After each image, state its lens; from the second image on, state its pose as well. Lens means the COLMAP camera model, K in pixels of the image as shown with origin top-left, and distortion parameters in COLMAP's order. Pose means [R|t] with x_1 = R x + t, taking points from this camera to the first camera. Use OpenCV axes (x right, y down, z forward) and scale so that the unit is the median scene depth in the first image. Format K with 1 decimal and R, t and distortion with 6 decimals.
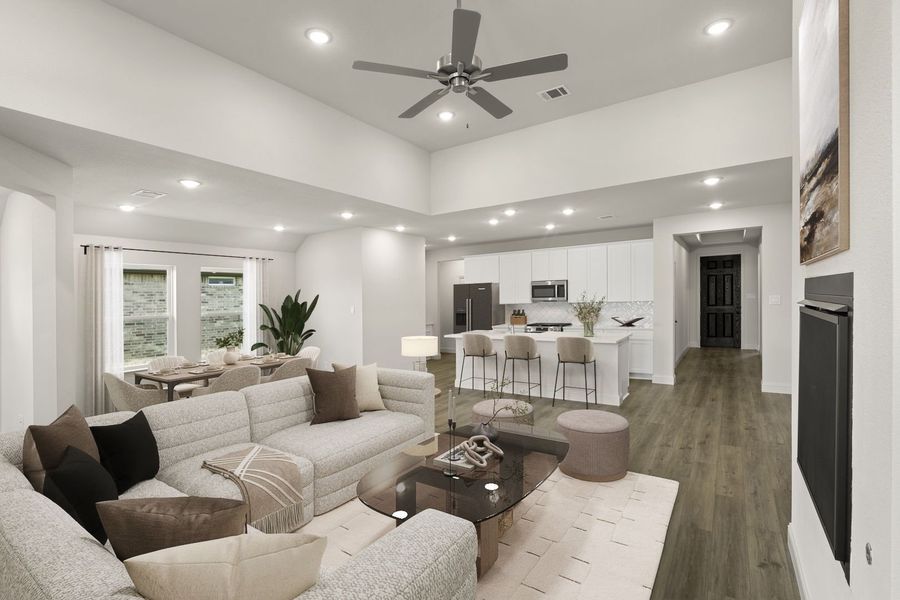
lens RADIAL K [[418.6, 0, 450.9], [0, 418.6, 317.8], [0, 0, 1]] dist [0.000117, -0.000066]
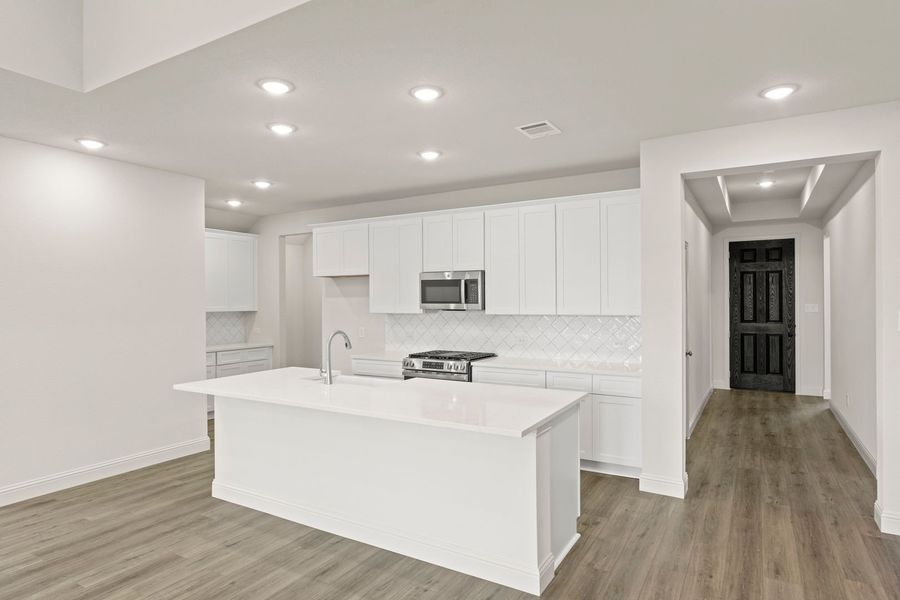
lens RADIAL K [[513.8, 0, 450.0], [0, 513.8, 300.0], [0, 0, 1]] dist [0.001140, 0.000424]
pose [[0.998517, 0.021514, 0.050009, 0.280705], [-0.019095, 0.998648, -0.048356, -0.030419], [-0.050982, 0.047330, 0.997577, 0.507657]]
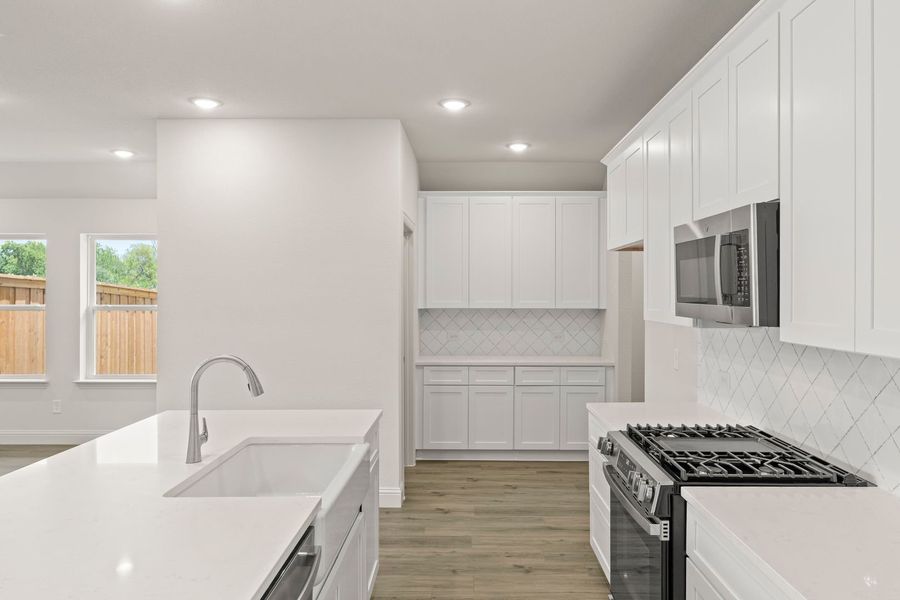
lens RADIAL K [[617.8, 0, 450.0], [0, 617.8, 300.0], [0, 0, 1]] dist [0.001754, 0.000202]
pose [[0.535302, 0.035207, -0.843927, 0.561730], [-0.051390, 0.998637, 0.009065, -0.065293], [0.843096, 0.038517, 0.536382, 1.053851]]
